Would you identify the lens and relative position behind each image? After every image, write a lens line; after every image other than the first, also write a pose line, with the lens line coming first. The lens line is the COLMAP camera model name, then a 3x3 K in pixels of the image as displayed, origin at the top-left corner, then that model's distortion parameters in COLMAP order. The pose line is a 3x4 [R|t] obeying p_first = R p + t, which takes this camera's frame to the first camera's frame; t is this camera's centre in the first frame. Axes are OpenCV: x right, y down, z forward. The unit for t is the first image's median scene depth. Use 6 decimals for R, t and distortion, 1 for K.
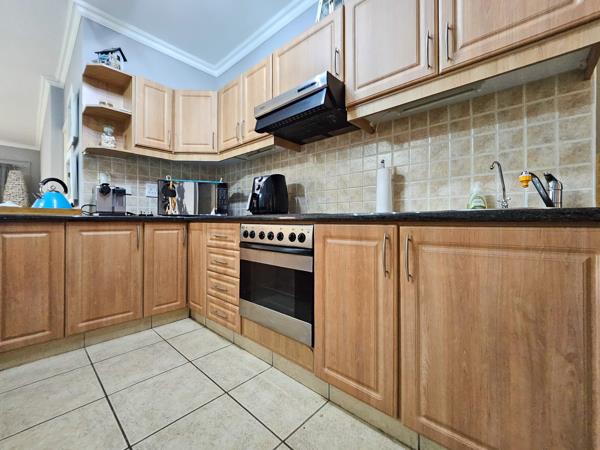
lens RADIAL K [[248.6, 0, 308.4], [0, 248.6, 220.6], [0, 0, 1]] dist [-0.000429, -0.000079]
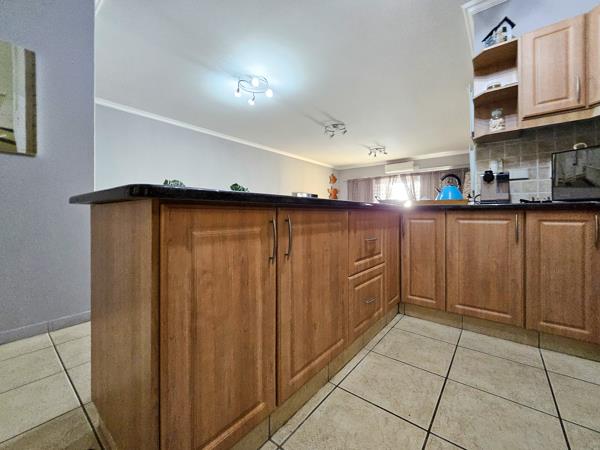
lens RADIAL K [[252.3, 0, 288.5], [0, 252.3, 215.2], [0, 0, 1]] dist [-0.002259, -0.000438]
pose [[0.018394, -0.000042, -0.999831, 0.165843], [0.002446, 0.999997, 0.000003, 0.022879], [0.999828, -0.002446, 0.018394, 0.247801]]
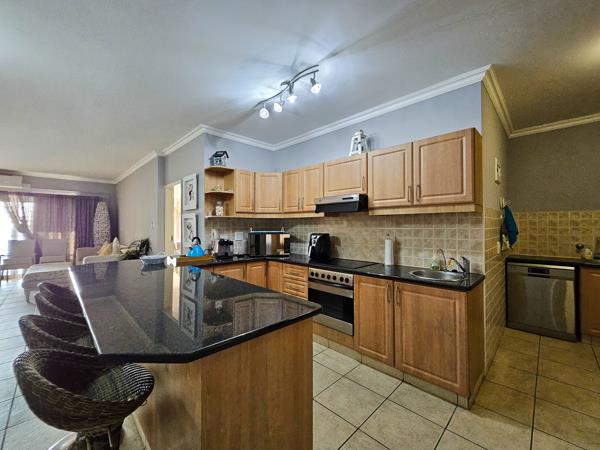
lens RADIAL K [[250.7, 0, 315.4], [0, 250.7, 220.7], [0, 0, 1]] dist [-0.009631, -0.000073]
pose [[0.999268, -0.006406, -0.037721, -0.148750], [0.005973, 0.999915, -0.011569, -0.286524], [0.037792, 0.011335, 0.999221, -0.748666]]
